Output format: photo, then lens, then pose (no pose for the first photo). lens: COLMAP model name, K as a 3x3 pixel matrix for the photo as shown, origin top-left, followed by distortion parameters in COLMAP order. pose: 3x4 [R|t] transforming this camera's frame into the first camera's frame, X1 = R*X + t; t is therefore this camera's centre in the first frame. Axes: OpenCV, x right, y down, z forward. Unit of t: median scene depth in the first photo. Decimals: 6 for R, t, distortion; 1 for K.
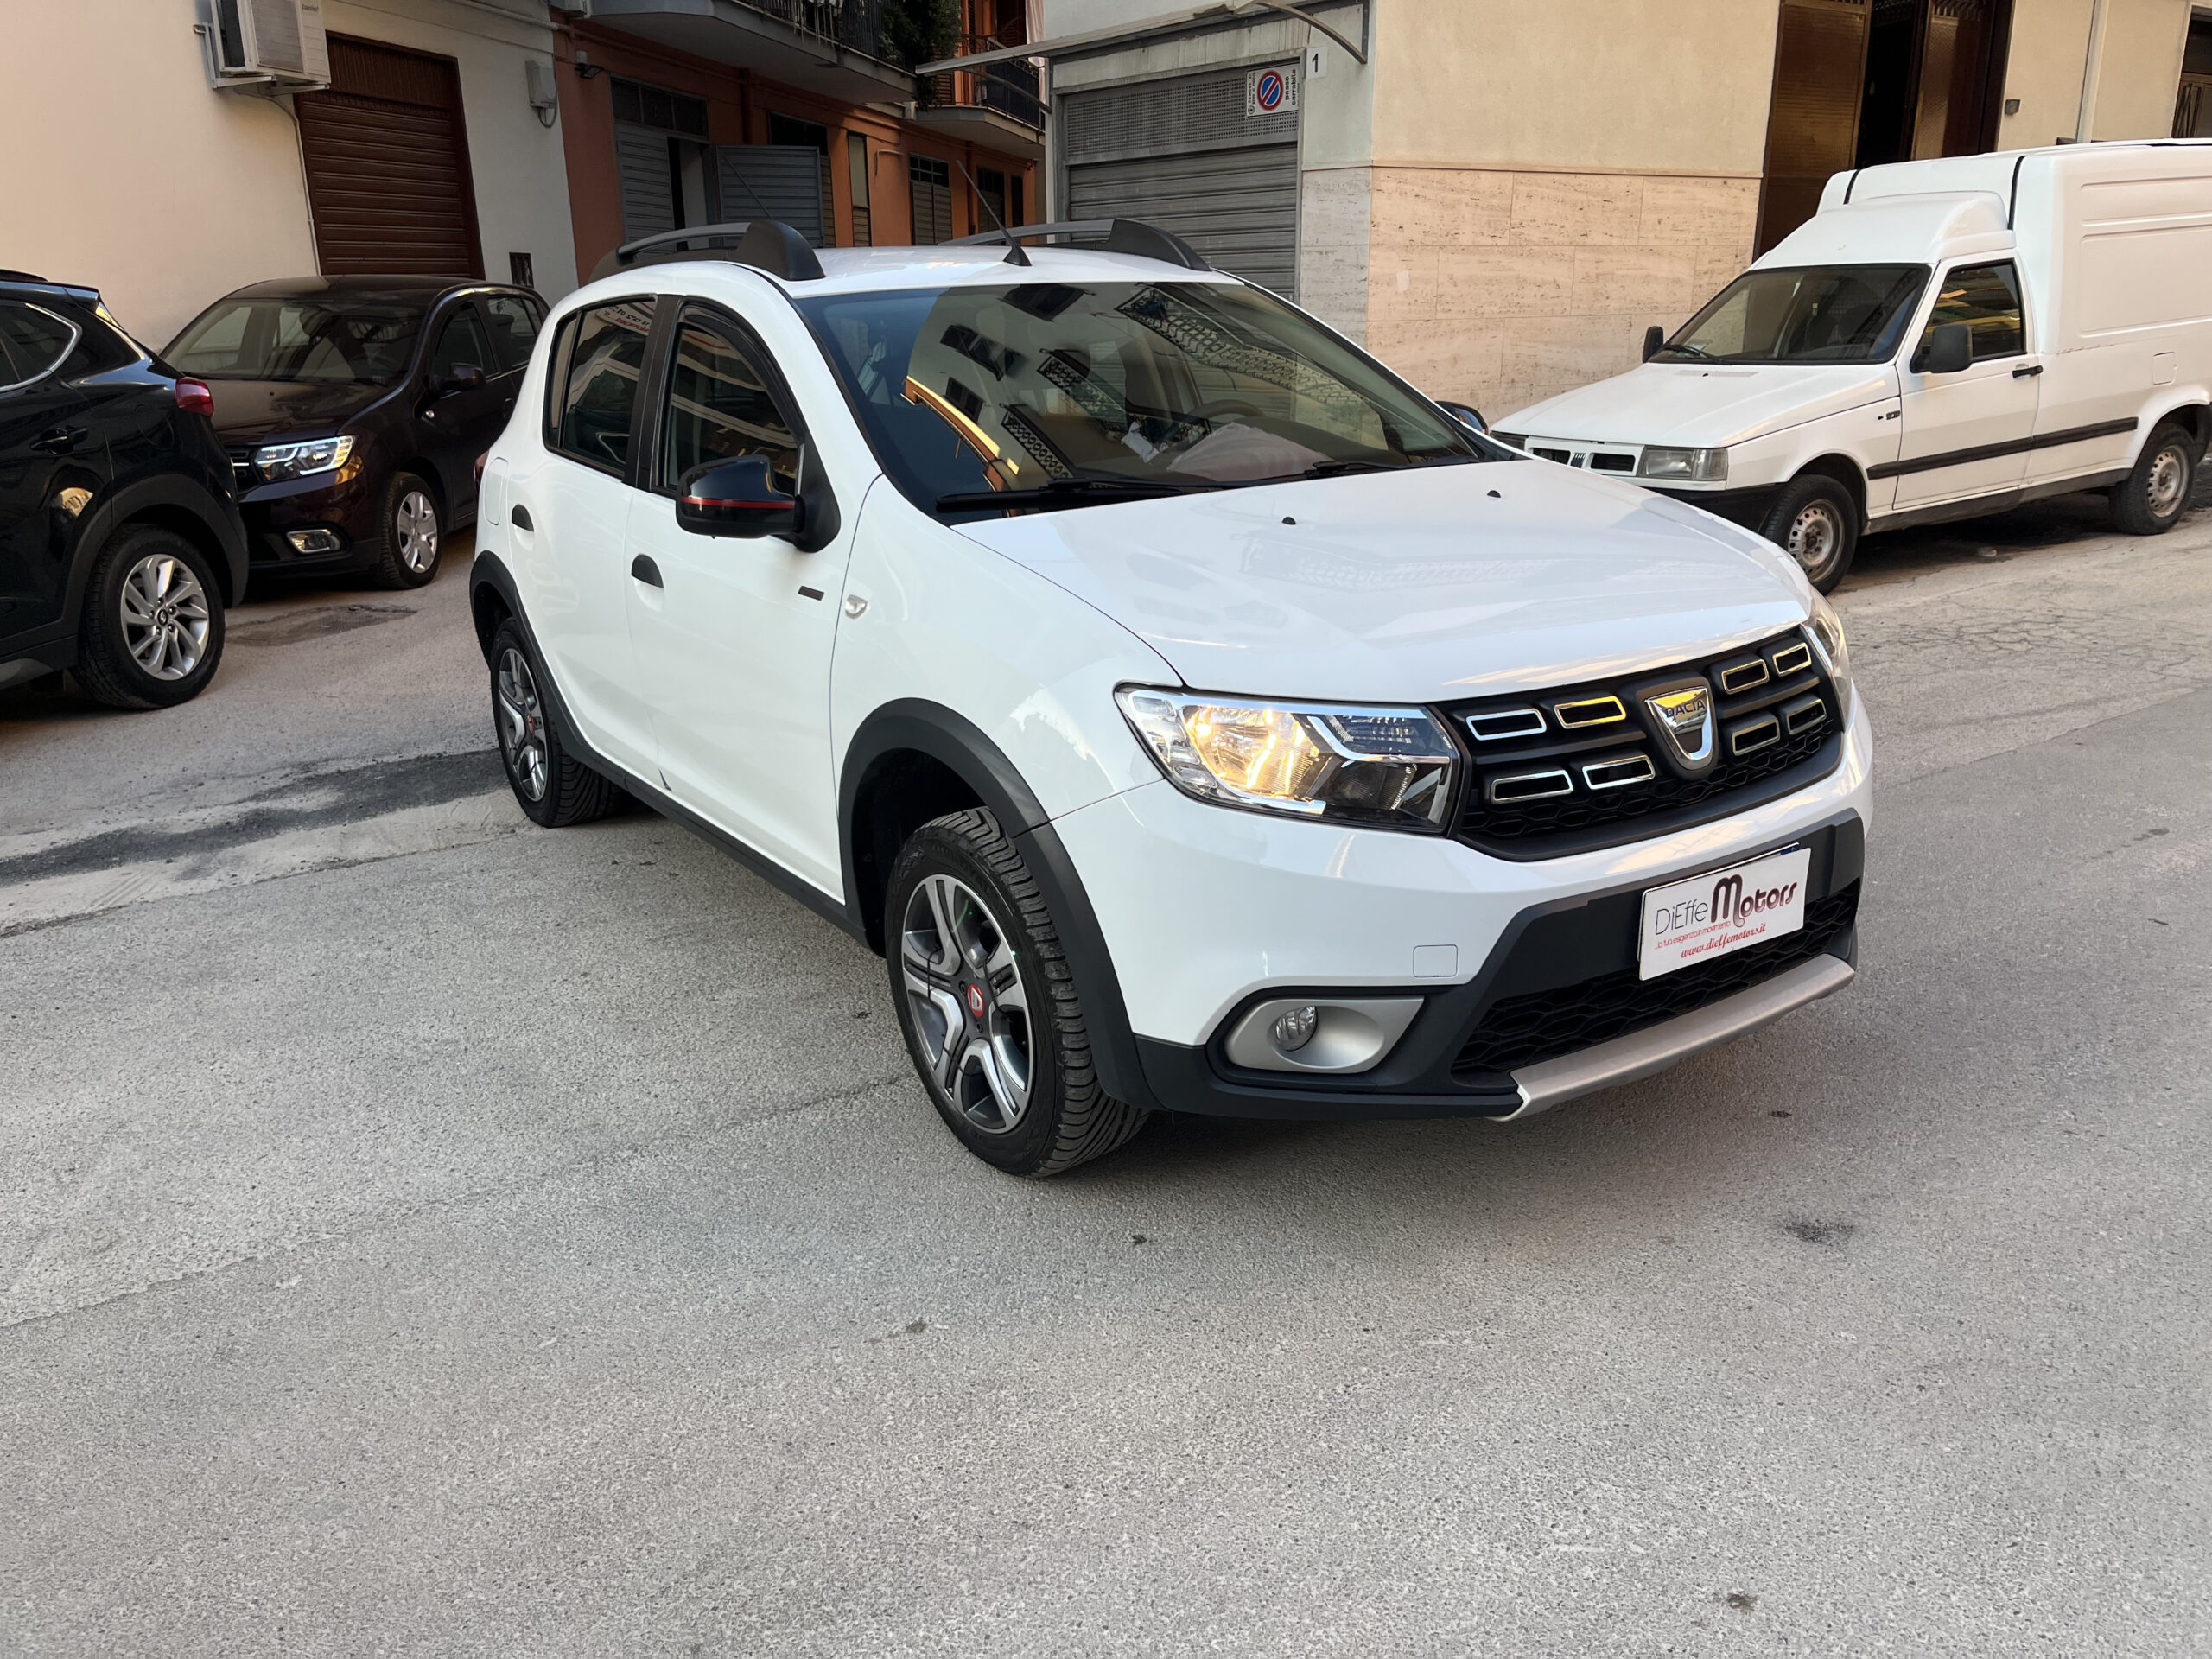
lens RADIAL K [[1678.4, 0, 1104.7], [0, 1678.4, 866.3], [0, 0, 1]] dist [0.064273, -0.090181]
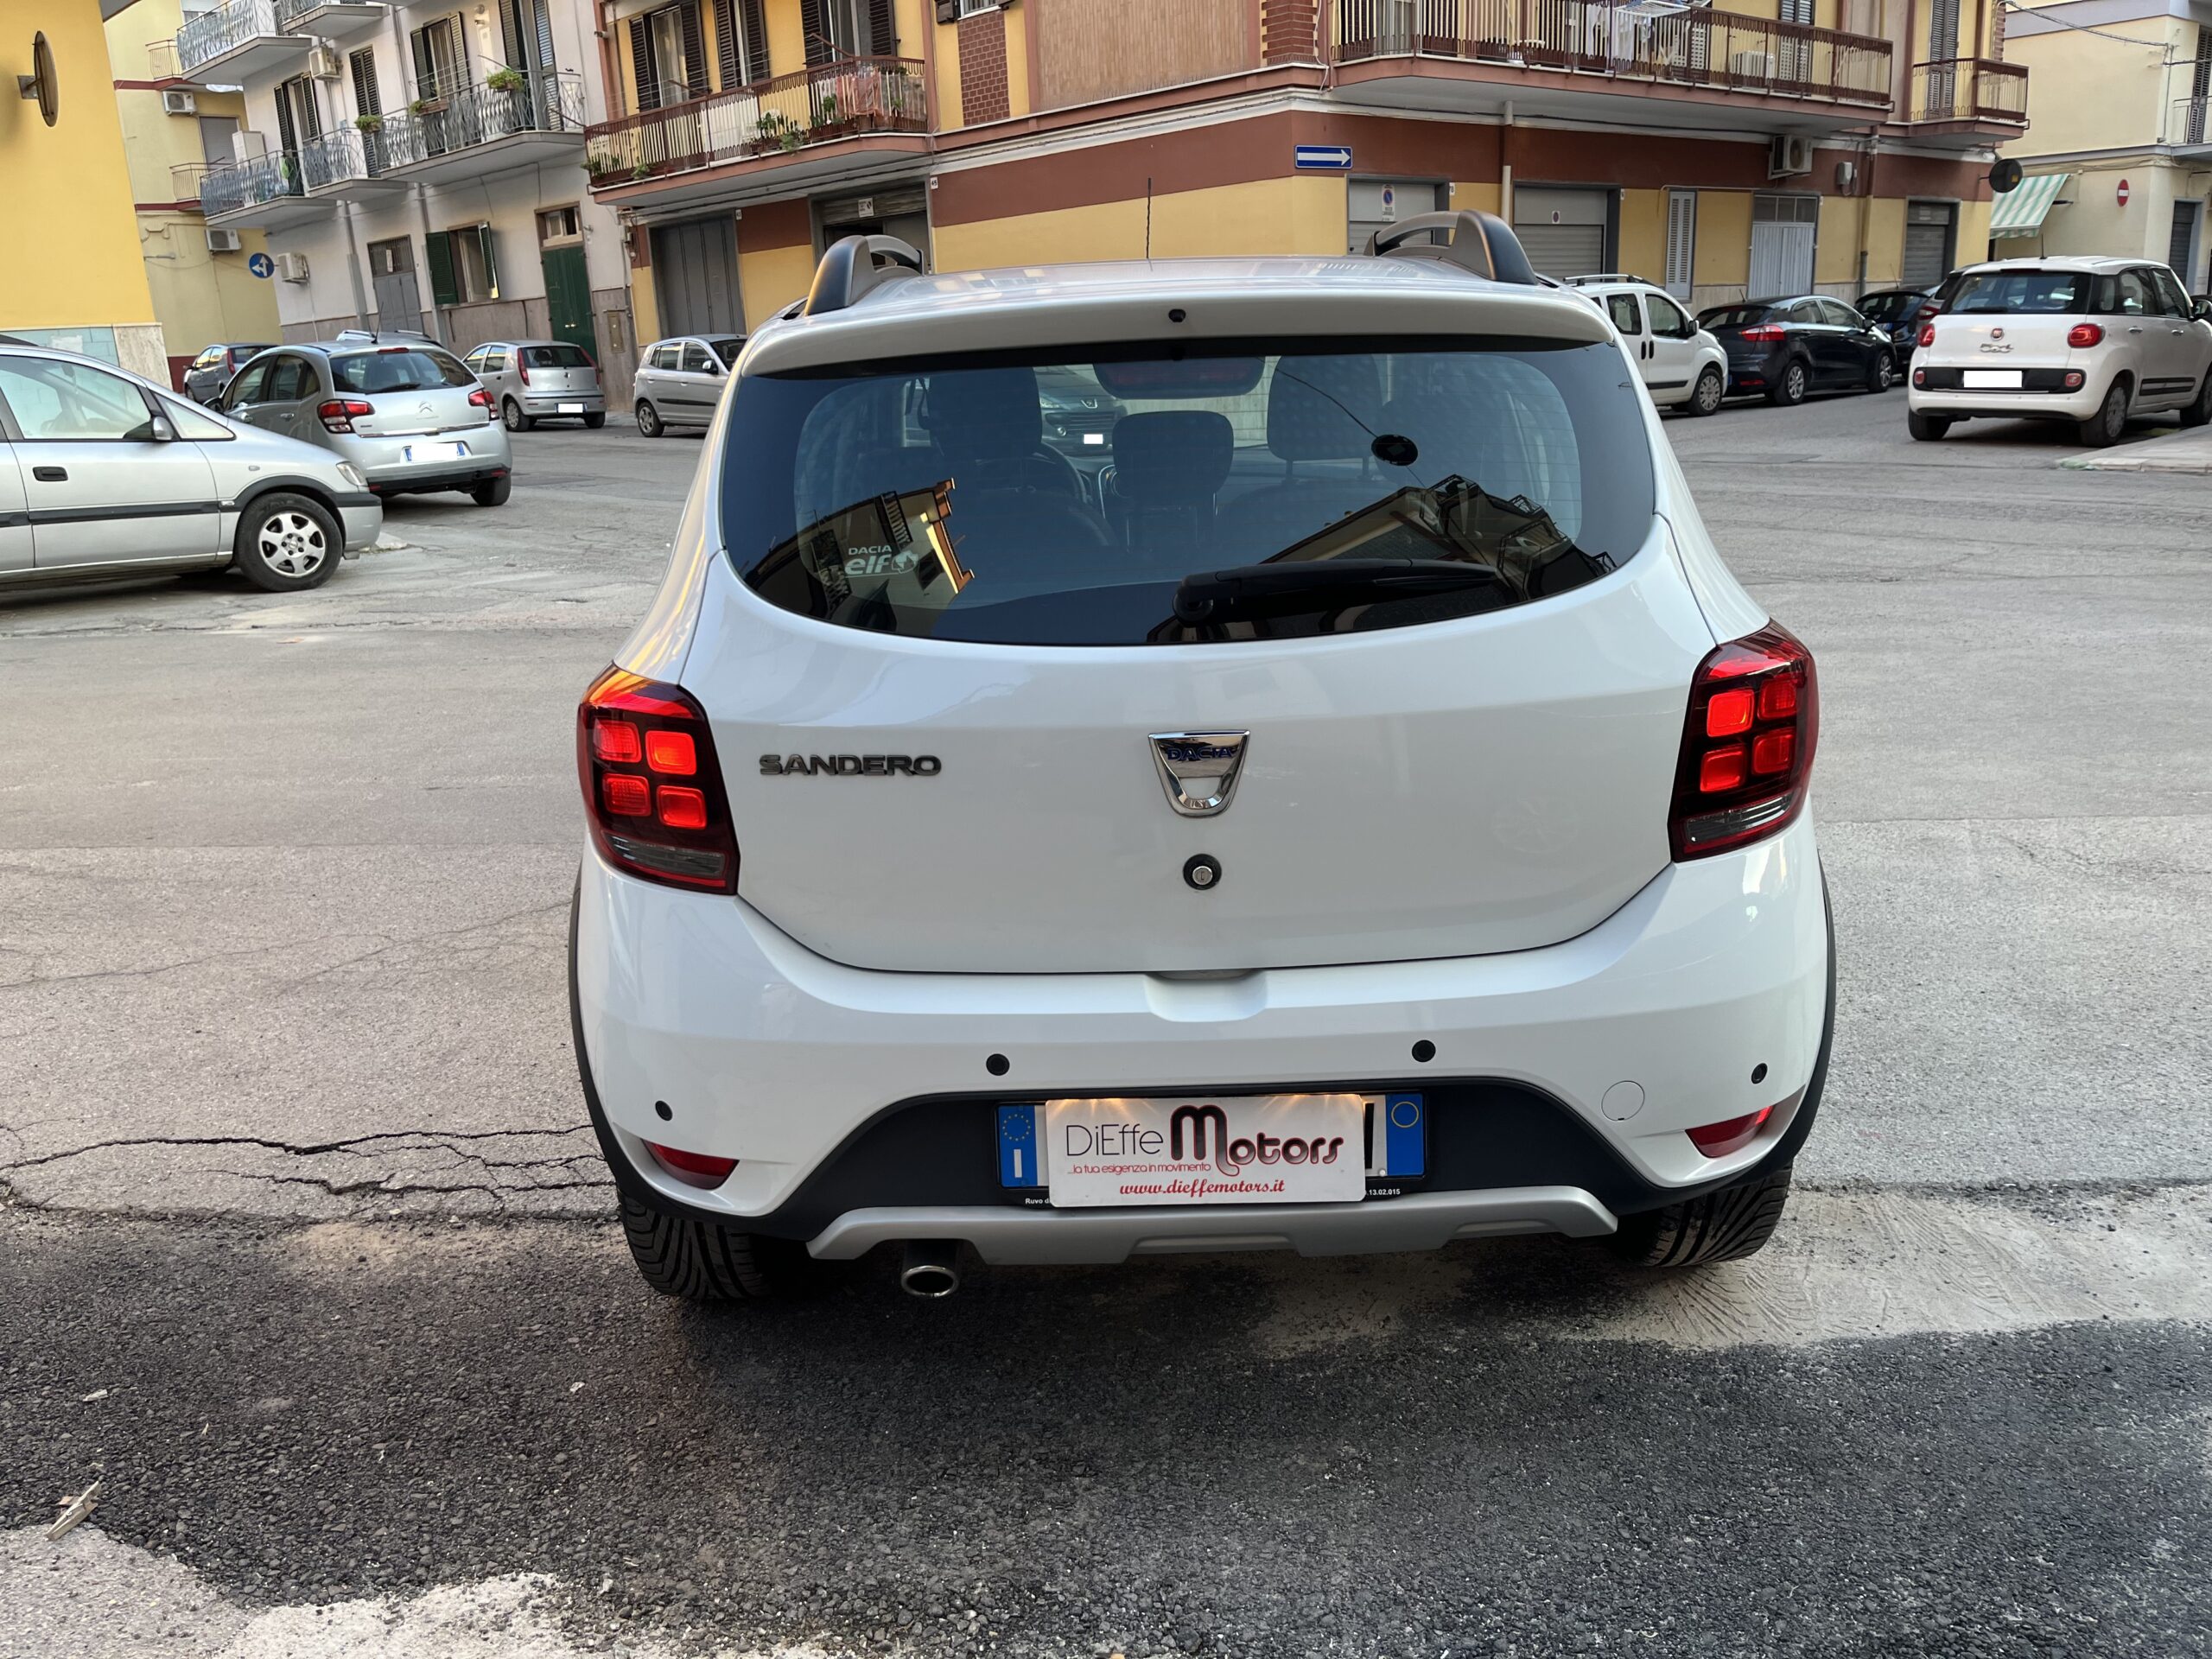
lens RADIAL K [[1678.4, 0, 1094.5], [0, 1678.4, 862.4], [0, 0, 1]] dist [0.064273, -0.090181]
pose [[-0.827050, -0.111141, 0.551032, -0.466390], [0.238433, 0.818351, 0.522925, -0.465853], [-0.509056, 0.563869, -0.650317, 1.408288]]
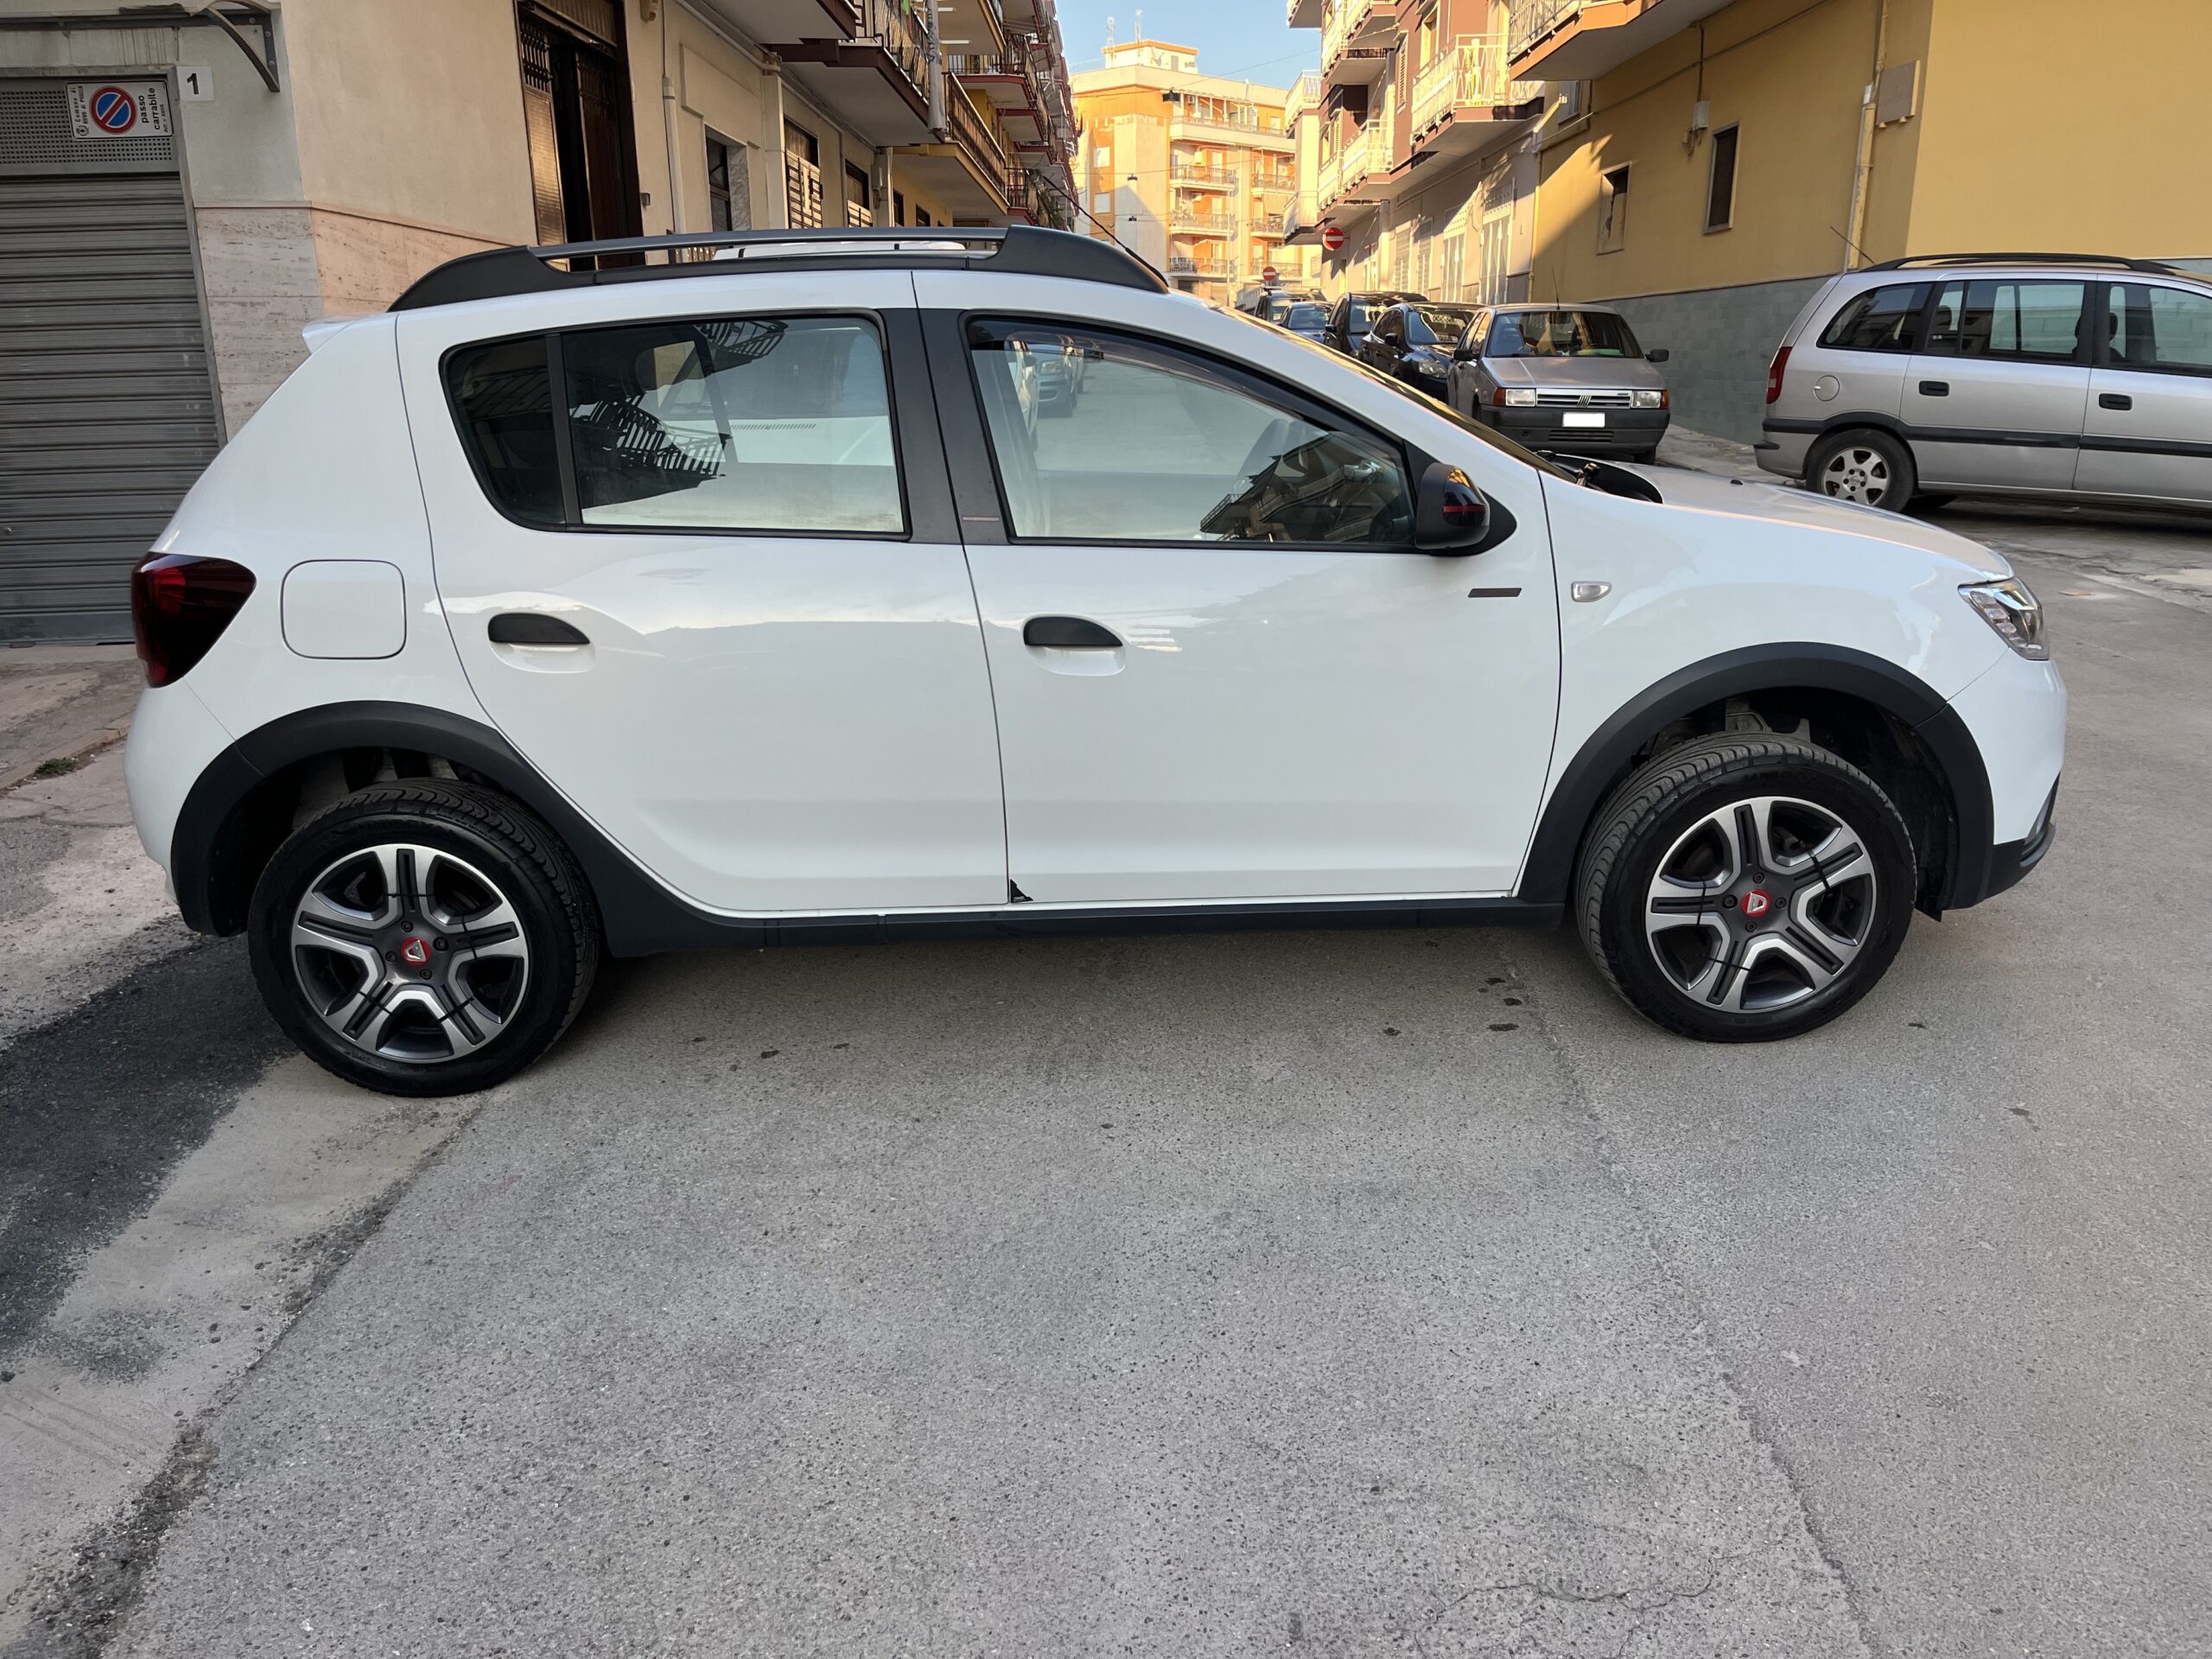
lens RADIAL K [[1678.4, 0, 1116.1], [0, 1678.4, 865.3], [0, 0, 1]] dist [0.064273, -0.090181]
pose [[0.537497, -0.239616, 0.808506, -0.715345], [0.278281, 0.955470, 0.098169, -0.104152], [-0.796026, 0.172226, 0.580242, 0.382865]]
